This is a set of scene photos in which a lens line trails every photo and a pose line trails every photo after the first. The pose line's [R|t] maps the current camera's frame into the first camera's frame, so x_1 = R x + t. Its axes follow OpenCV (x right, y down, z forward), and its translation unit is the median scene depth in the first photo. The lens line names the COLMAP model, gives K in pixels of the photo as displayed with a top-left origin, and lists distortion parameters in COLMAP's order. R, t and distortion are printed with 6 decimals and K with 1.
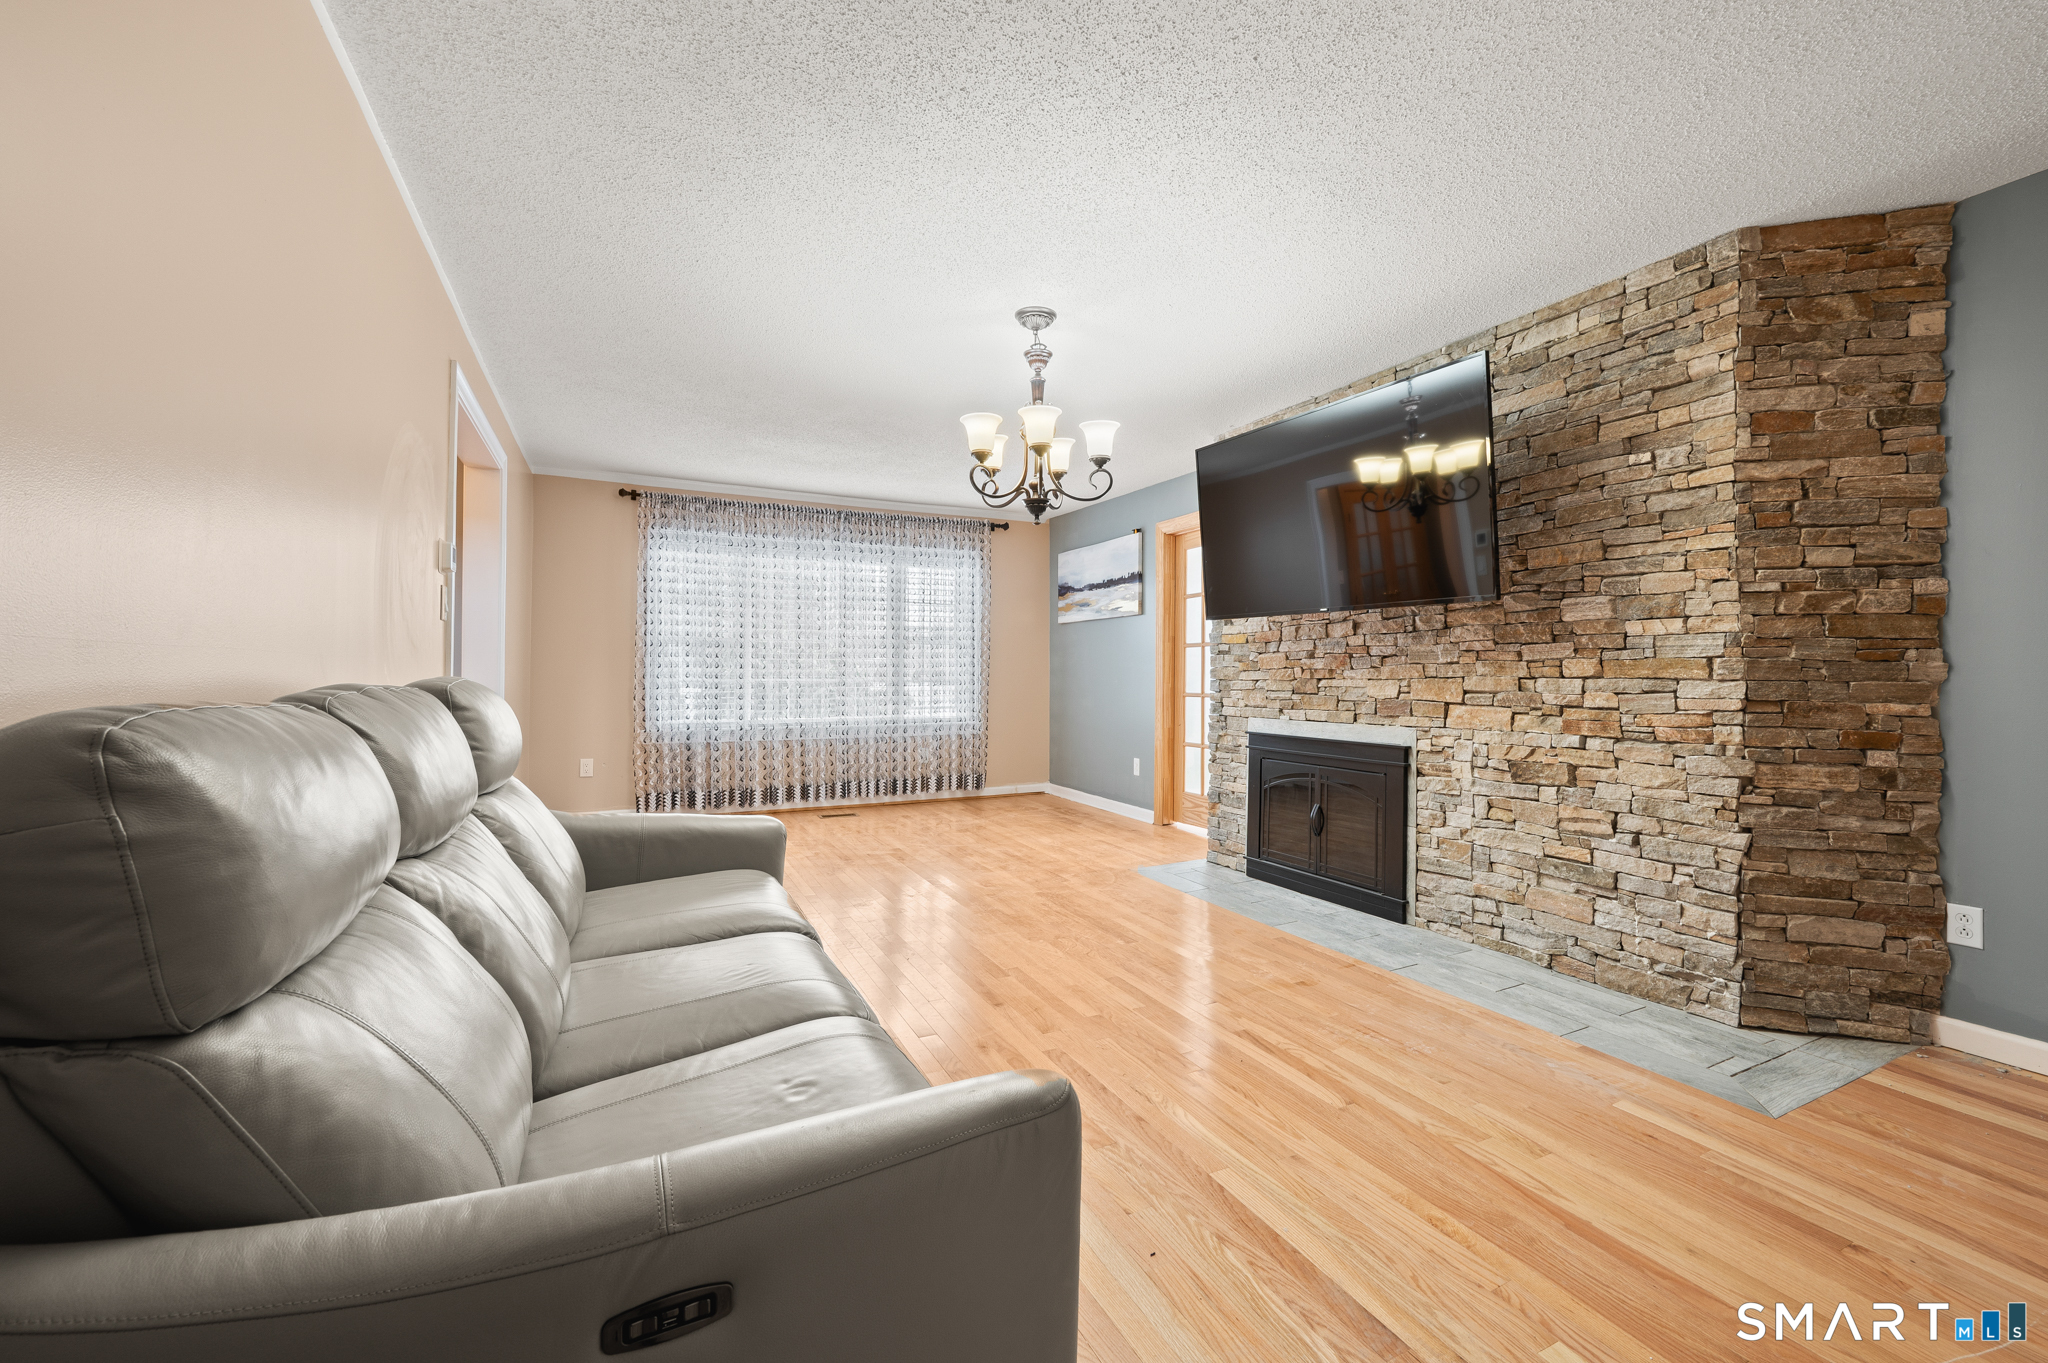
lens RADIAL K [[816.8, 0, 1036.5], [0, 816.8, 678.2], [0, 0, 1]] dist [0.000822, 0.000040]
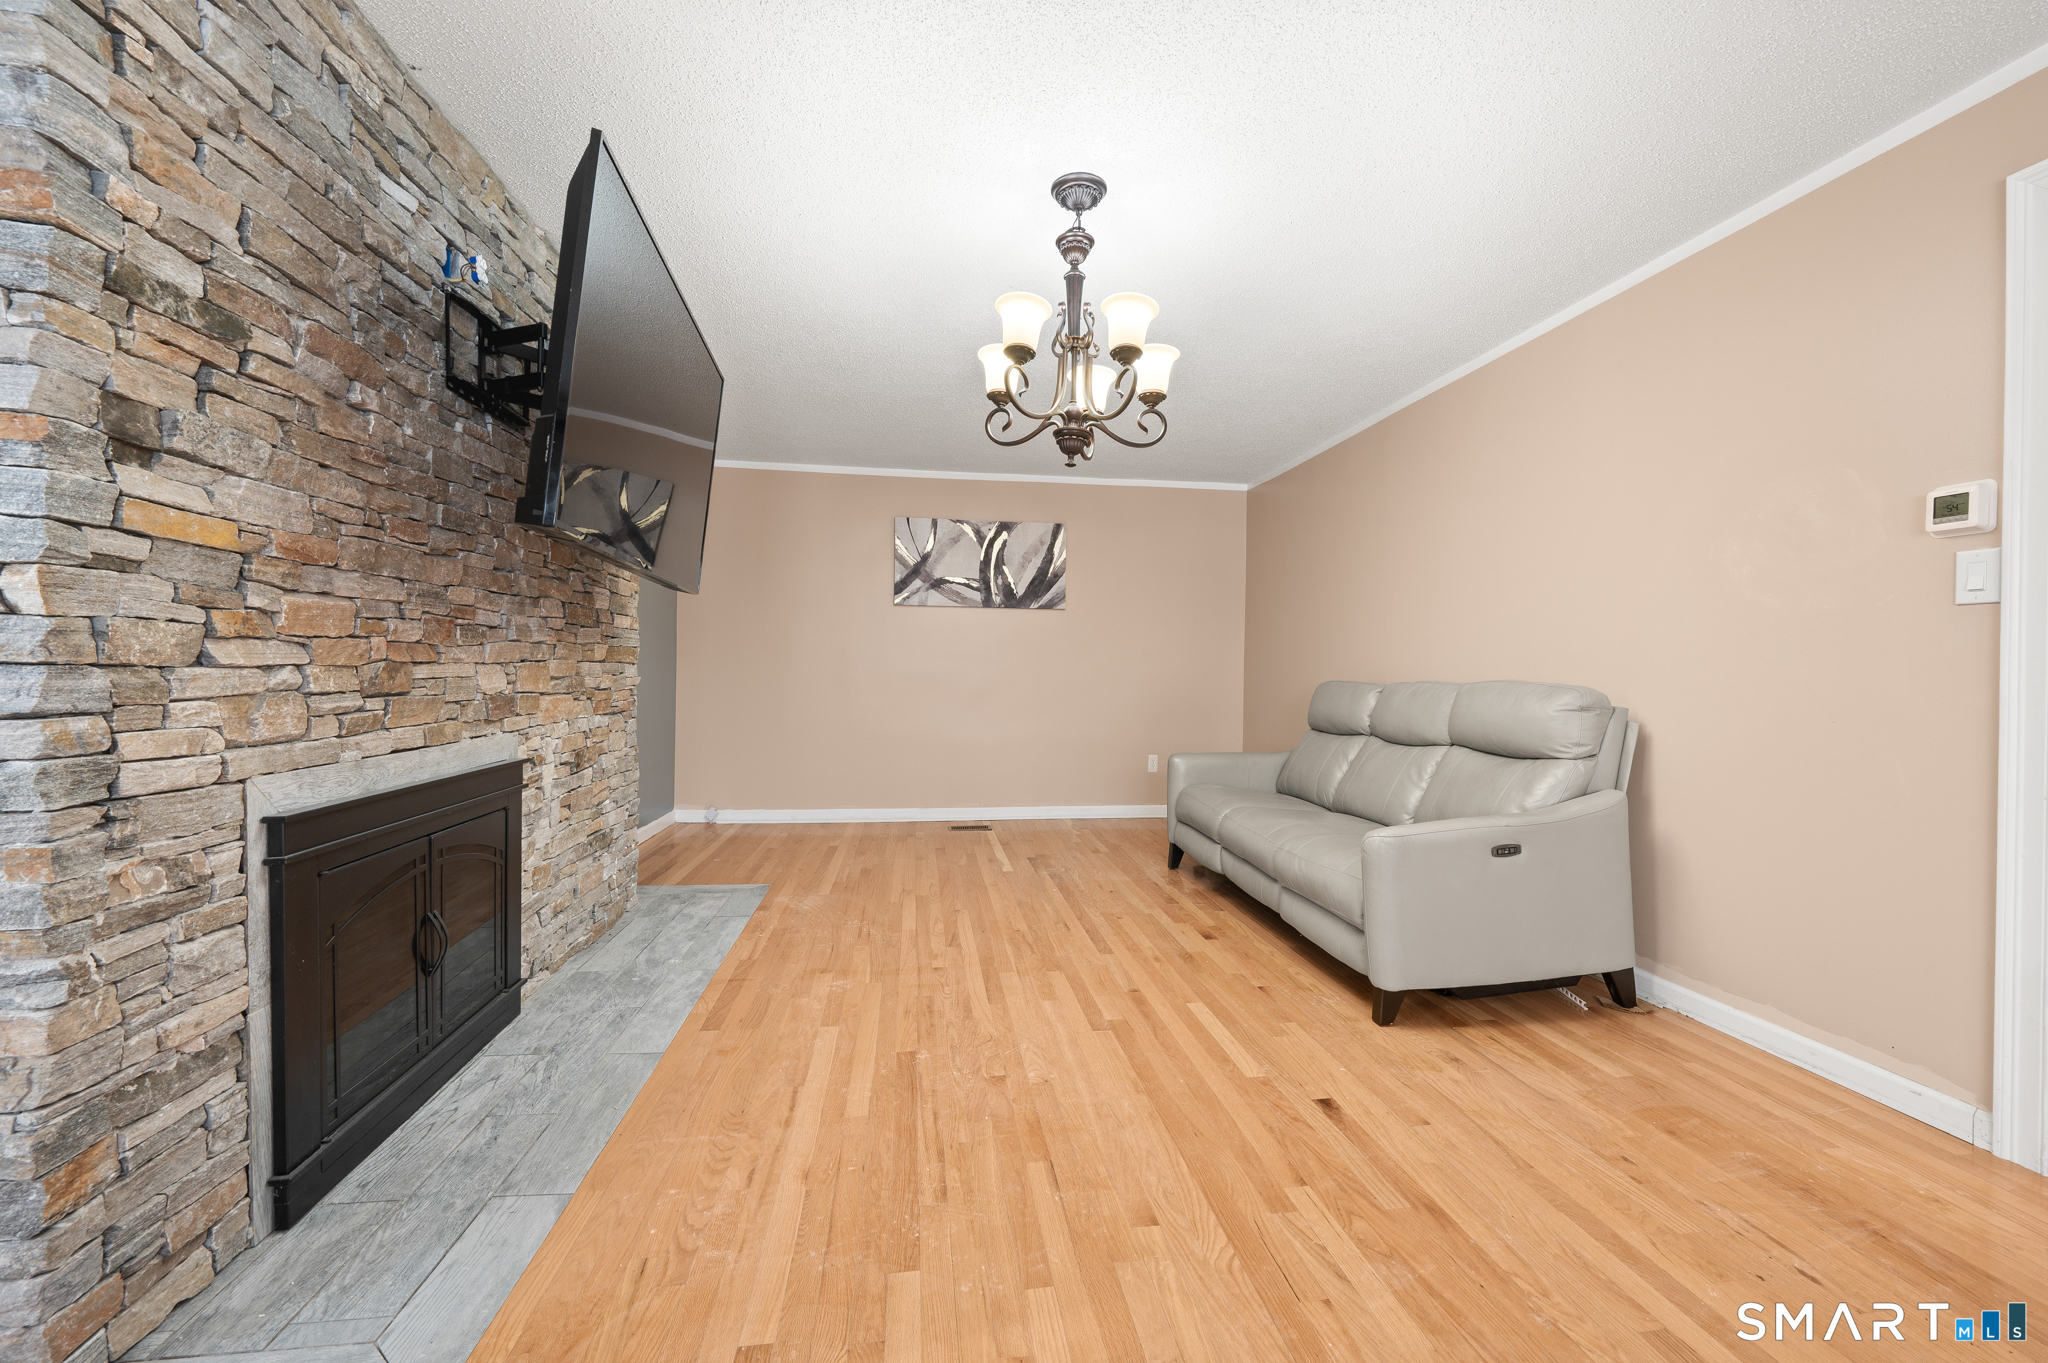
lens RADIAL K [[816.8, 0, 1036.5], [0, 816.8, 678.2], [0, 0, 1]] dist [0.000822, 0.000040]
pose [[-0.949808, -0.023402, 0.311955, -0.112143], [-0.019497, 0.999688, 0.015632, -0.003136], [-0.312224, 0.008765, -0.949968, 0.932128]]
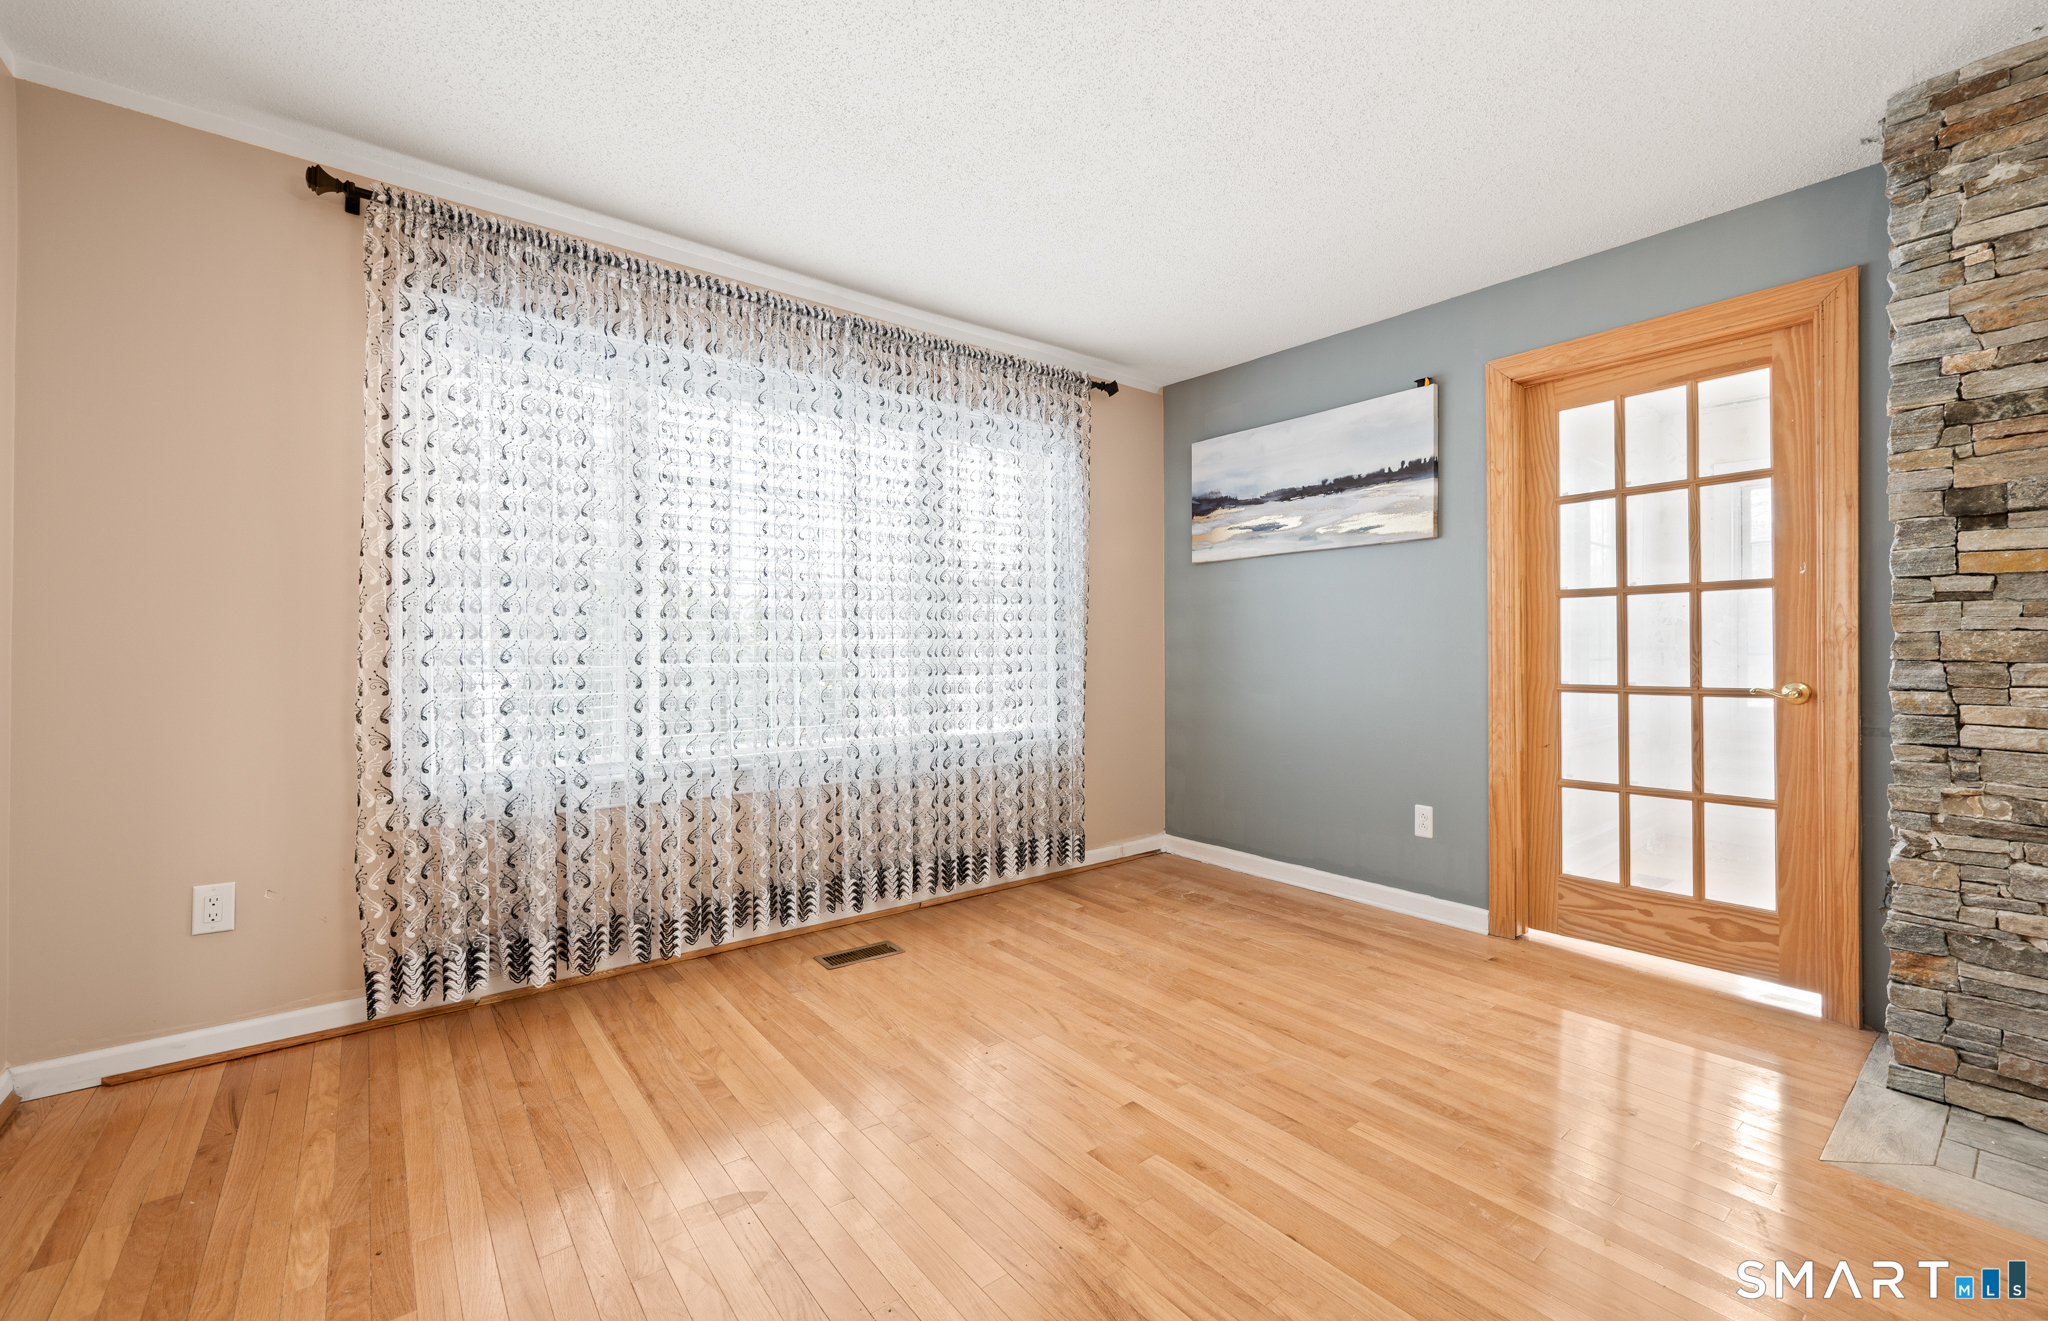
lens RADIAL K [[827.2, 0, 1023.3], [0, 827.2, 655.4], [0, 0, 1]] dist [0.001046, 0.000216]
pose [[0.979696, -0.006990, 0.200369, -0.259727], [0.006568, 0.999975, 0.002769, -0.004314], [-0.200383, -0.001397, 0.979717, 0.548436]]
